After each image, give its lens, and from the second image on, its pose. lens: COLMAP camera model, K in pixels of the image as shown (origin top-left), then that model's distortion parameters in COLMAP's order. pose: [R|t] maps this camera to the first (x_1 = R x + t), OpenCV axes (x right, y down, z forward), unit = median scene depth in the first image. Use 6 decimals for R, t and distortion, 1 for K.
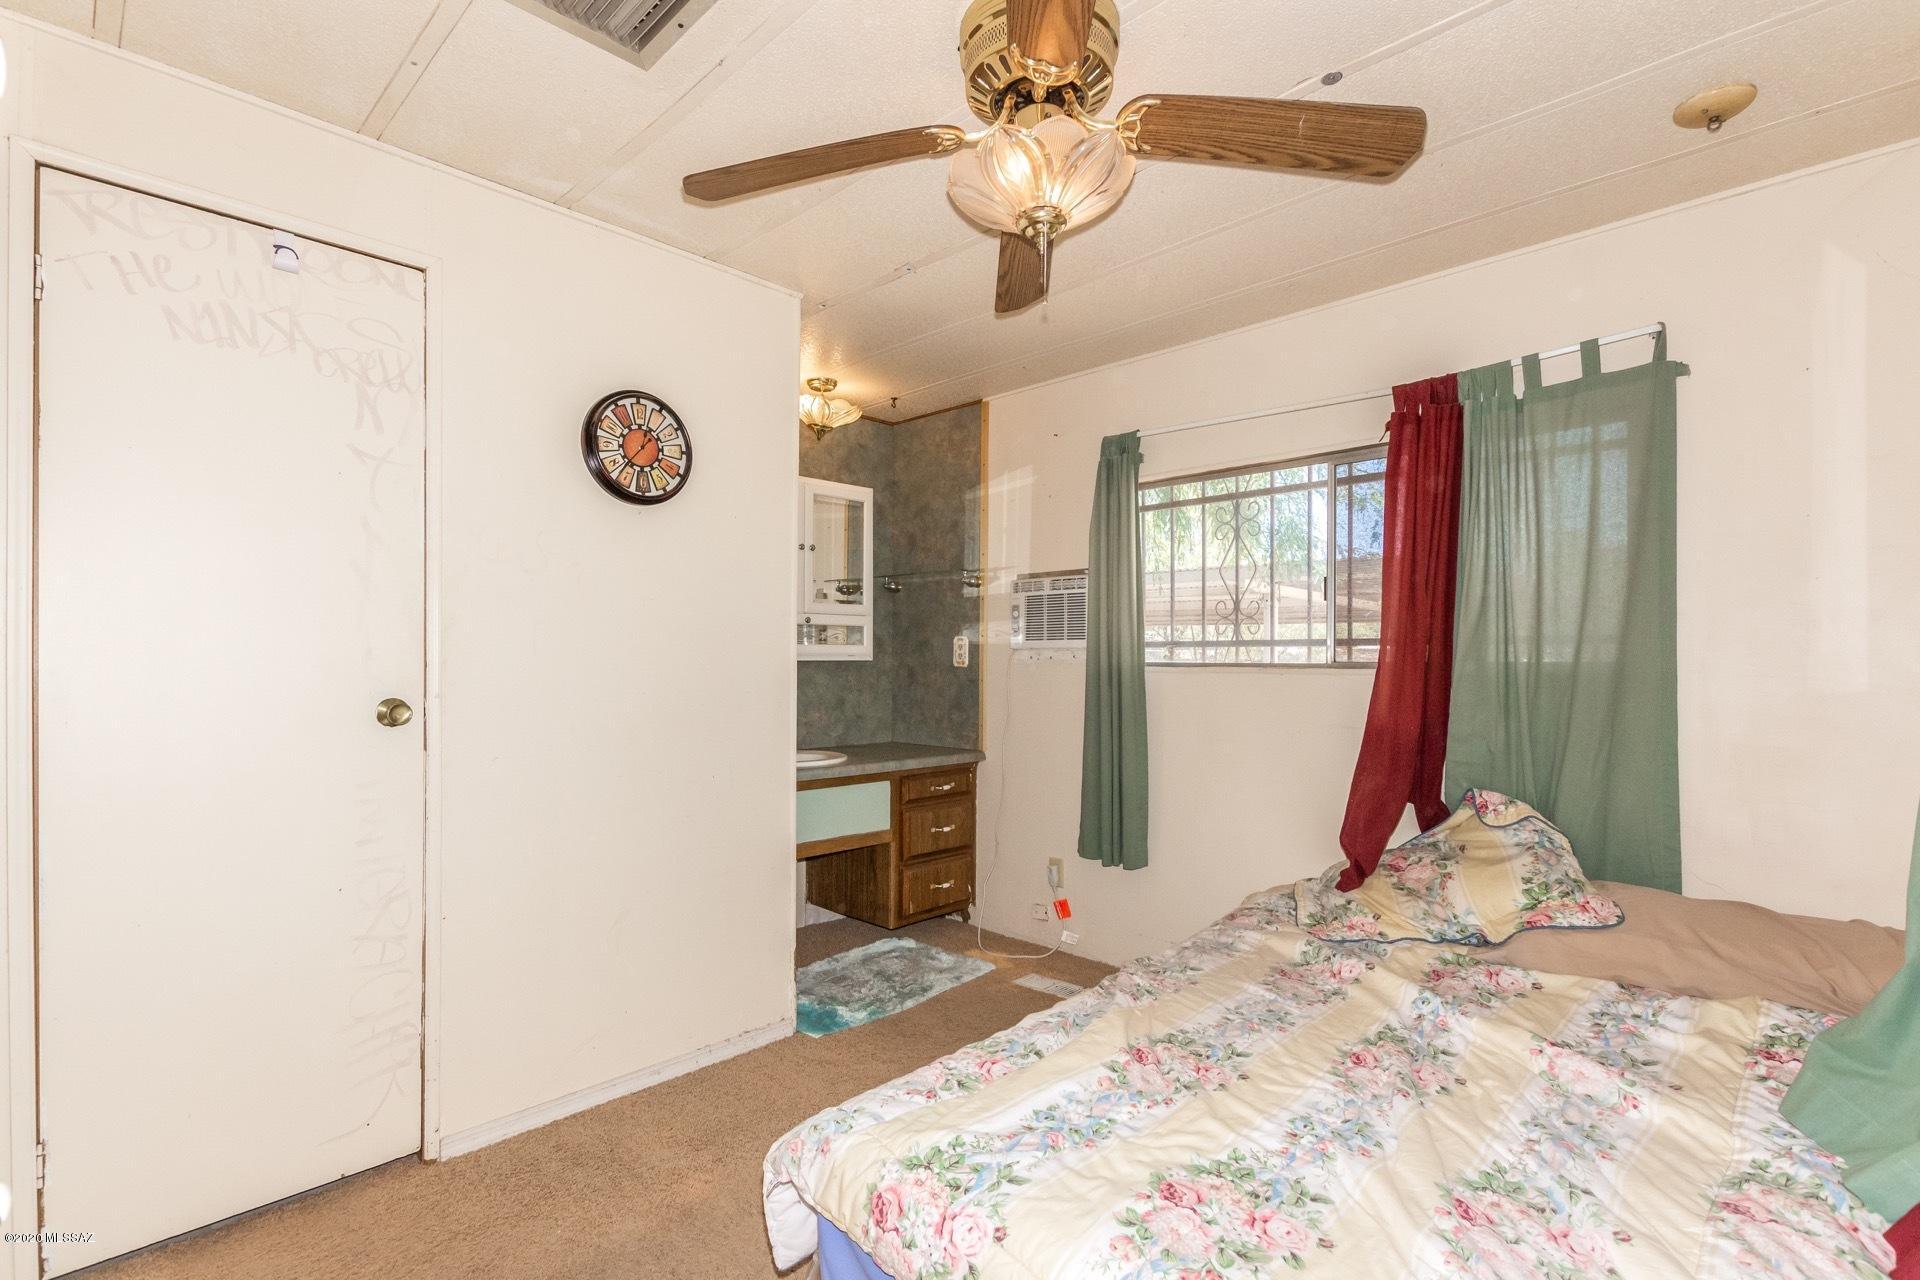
lens RADIAL K [[886.1, 0, 966.4], [0, 886.1, 646.3], [0, 0, 1]] dist [-0.005648, -0.004134]
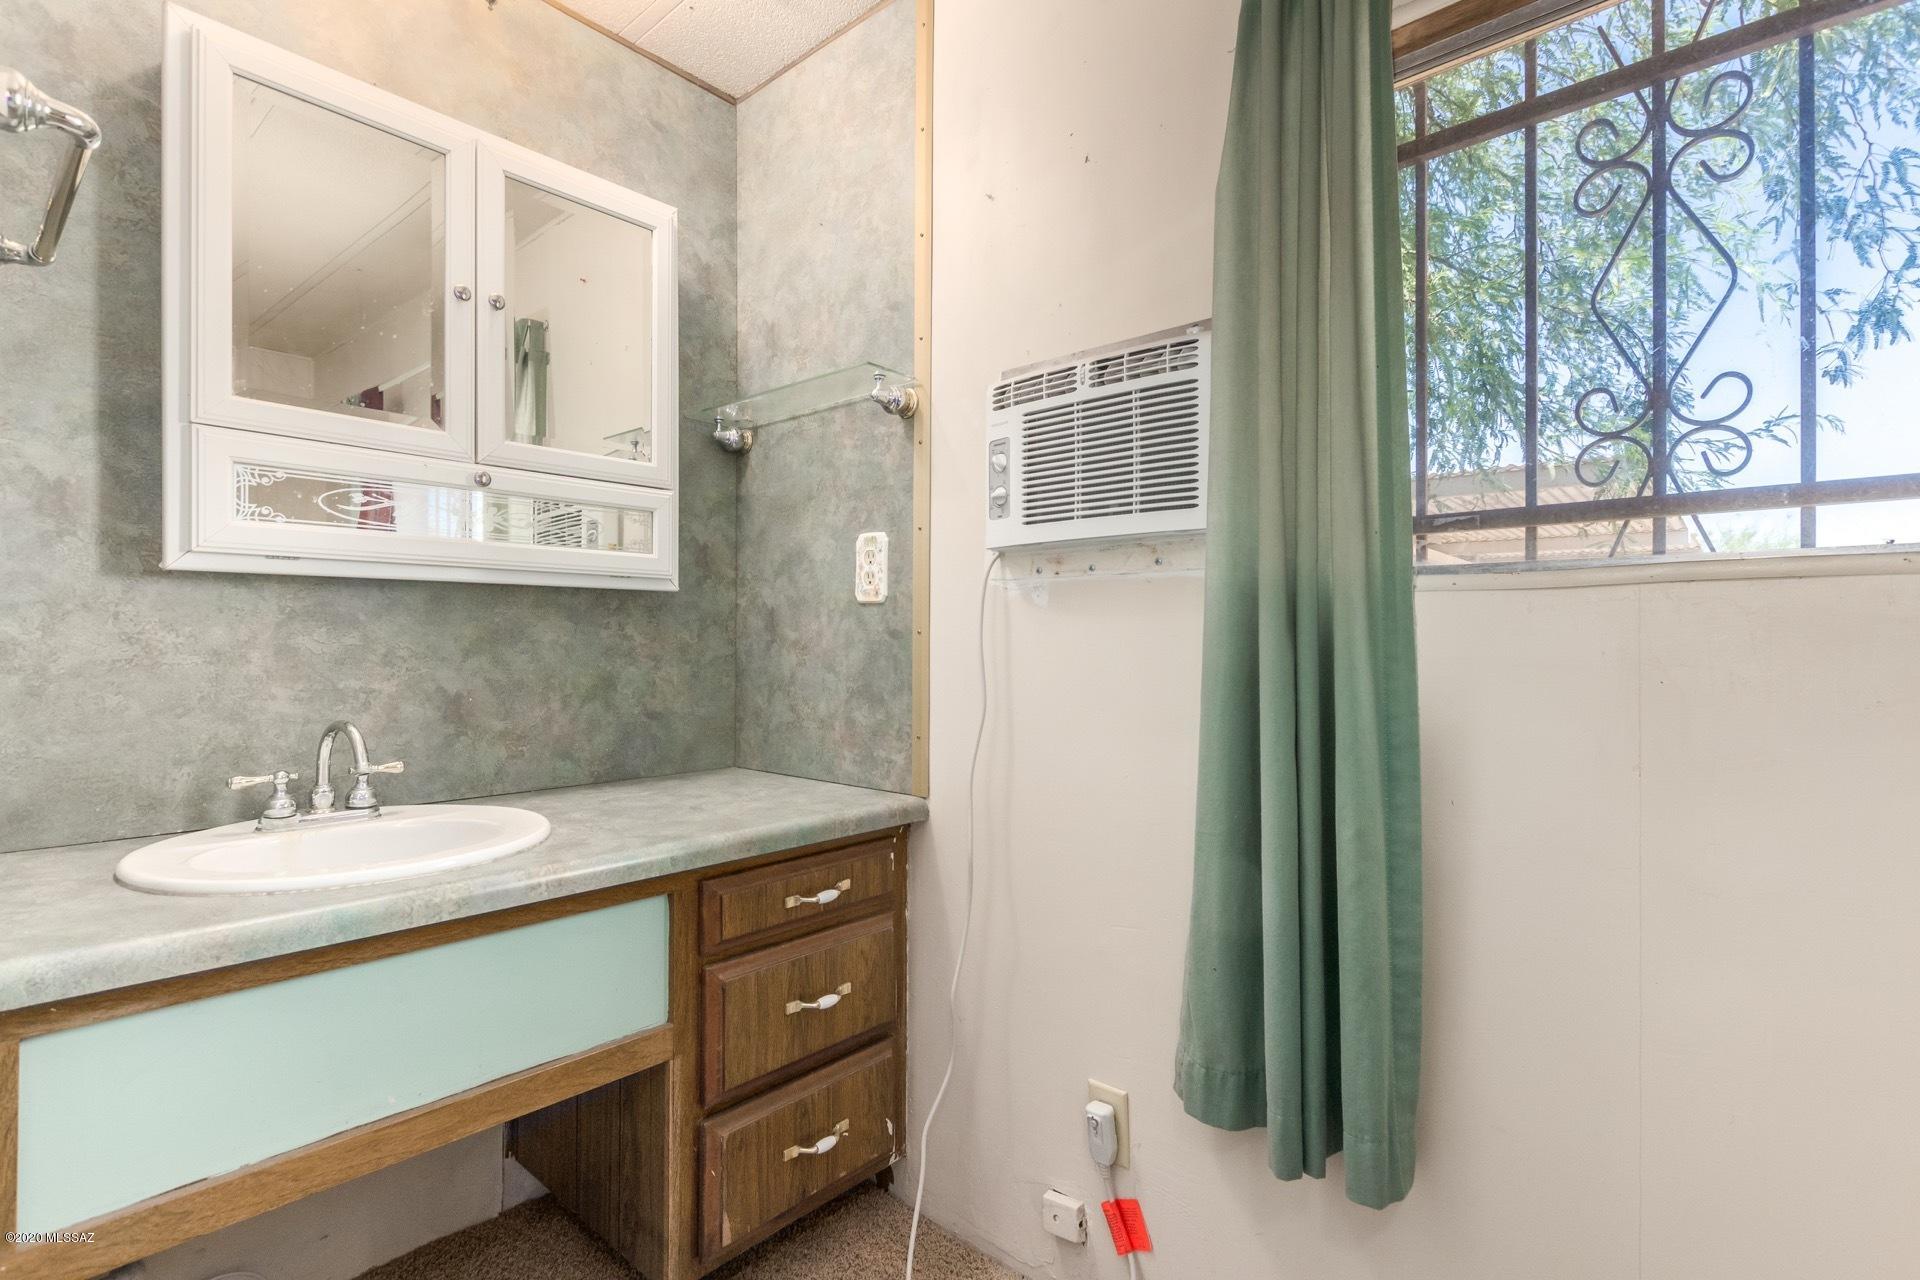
lens RADIAL K [[886.1, 0, 962.8], [0, 886.1, 639.3], [0, 0, 1]] dist [-0.005648, -0.004134]
pose [[0.999127, -0.003850, 0.041607, 0.021624], [0.003257, 0.999892, 0.014308, 0.037917], [-0.041658, -0.014160, 0.999032, 0.596336]]
